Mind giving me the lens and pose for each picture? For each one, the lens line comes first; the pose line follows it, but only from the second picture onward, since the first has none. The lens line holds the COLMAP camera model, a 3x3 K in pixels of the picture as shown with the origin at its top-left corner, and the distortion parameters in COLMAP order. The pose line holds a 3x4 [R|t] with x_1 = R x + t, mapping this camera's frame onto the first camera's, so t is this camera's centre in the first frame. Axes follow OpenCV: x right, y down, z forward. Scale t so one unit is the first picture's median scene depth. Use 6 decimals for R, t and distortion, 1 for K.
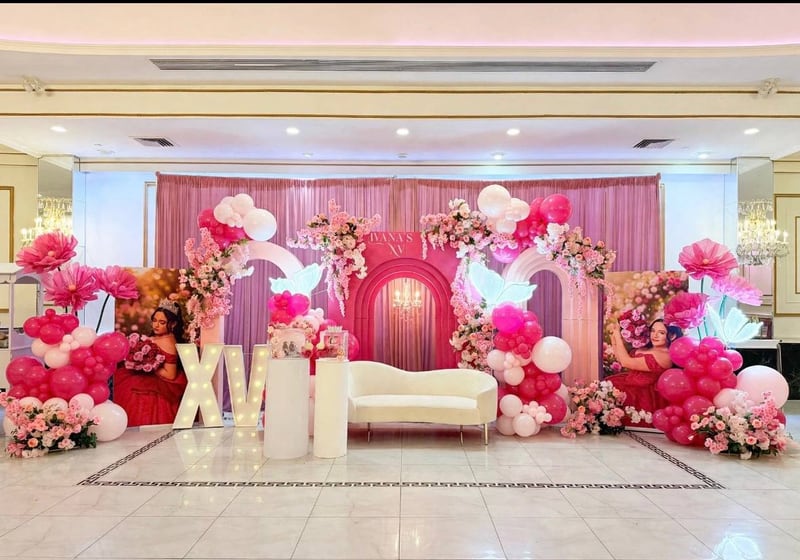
lens RADIAL K [[554.4, 0, 405.7], [0, 554.4, 296.3], [0, 0, 1]] dist [0.105529, -0.133650]
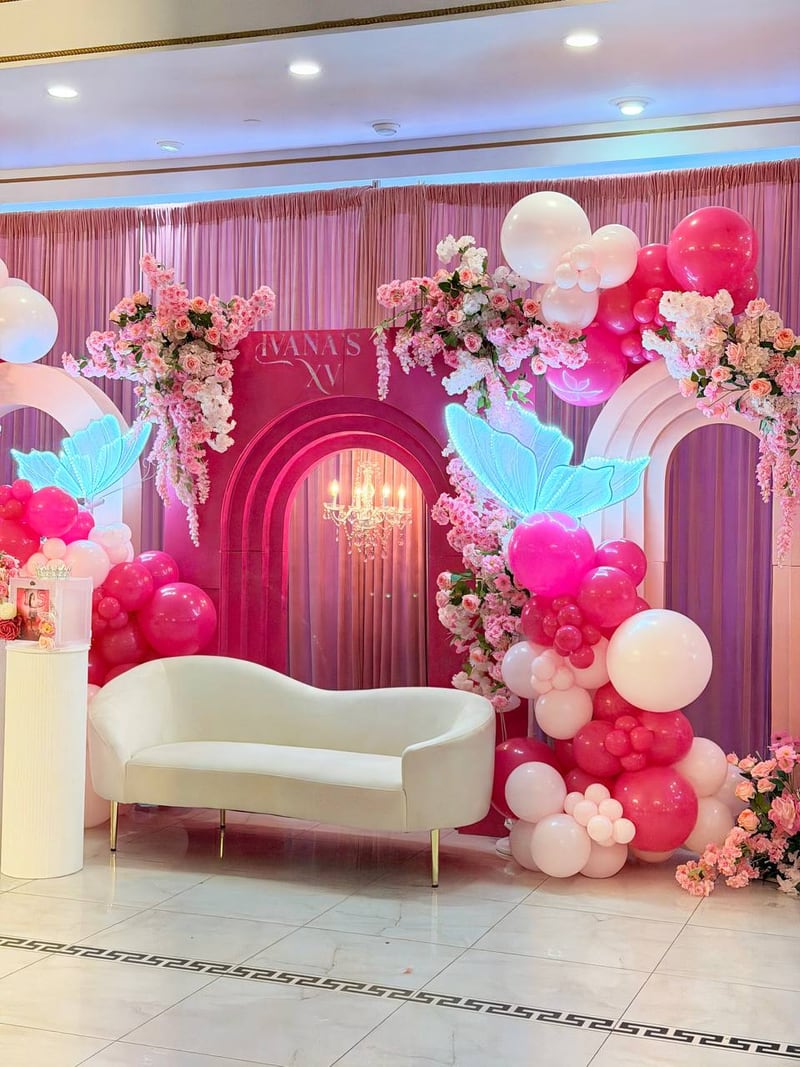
lens RADIAL K [[1475.2, 0, 400.0], [0, 1475.2, 533.5], [0, 0, 1]] dist [0.212243, -0.461811]
pose [[0.934471, 0.014818, -0.355730, 0.420448], [-0.006377, 0.999670, 0.024890, 0.000201], [0.355982, -0.020990, 0.934257, 0.045422]]
